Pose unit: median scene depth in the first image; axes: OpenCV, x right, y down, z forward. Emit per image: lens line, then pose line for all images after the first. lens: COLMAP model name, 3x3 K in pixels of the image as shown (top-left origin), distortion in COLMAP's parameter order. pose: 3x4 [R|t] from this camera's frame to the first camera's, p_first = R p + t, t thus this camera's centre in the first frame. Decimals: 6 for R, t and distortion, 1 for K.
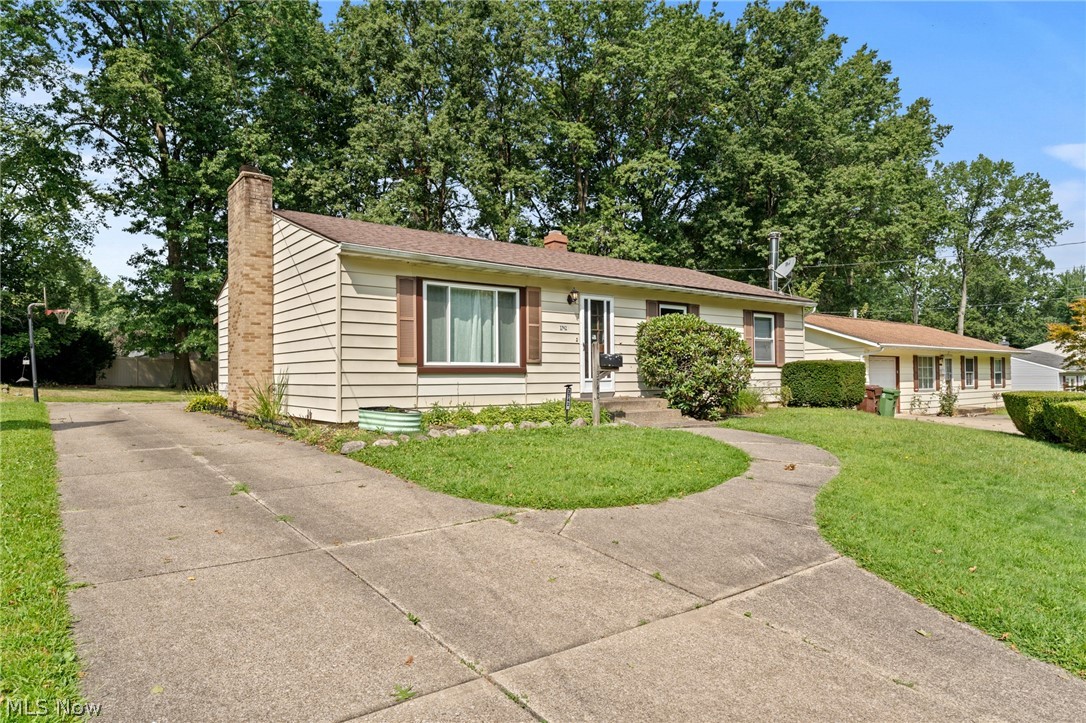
lens RADIAL K [[644.6, 0, 543.0], [0, 644.6, 361.5], [0, 0, 1]] dist [0.001414, -0.000566]
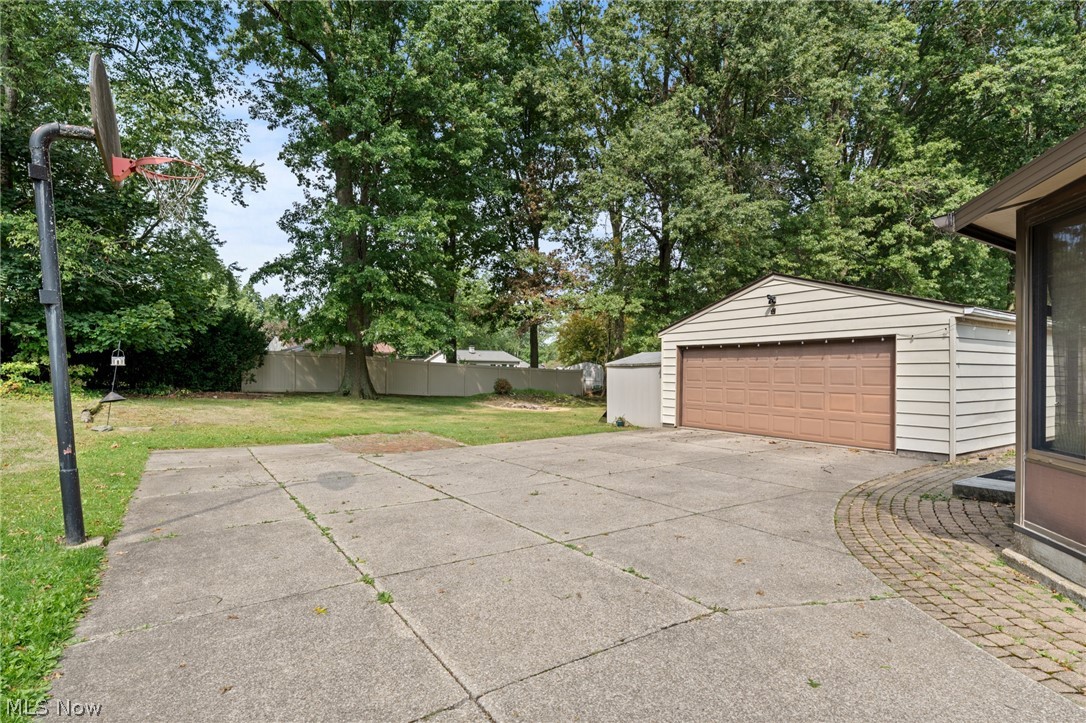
lens RADIAL K [[534.3, 0, 544.4], [0, 534.3, 376.9], [0, 0, 1]] dist [0.002307, 0.000292]
pose [[0.997421, 0.005812, -0.071534, -1.060376], [-0.003266, 0.999359, 0.035653, -0.003173], [0.071696, -0.035327, 0.996801, 1.453267]]
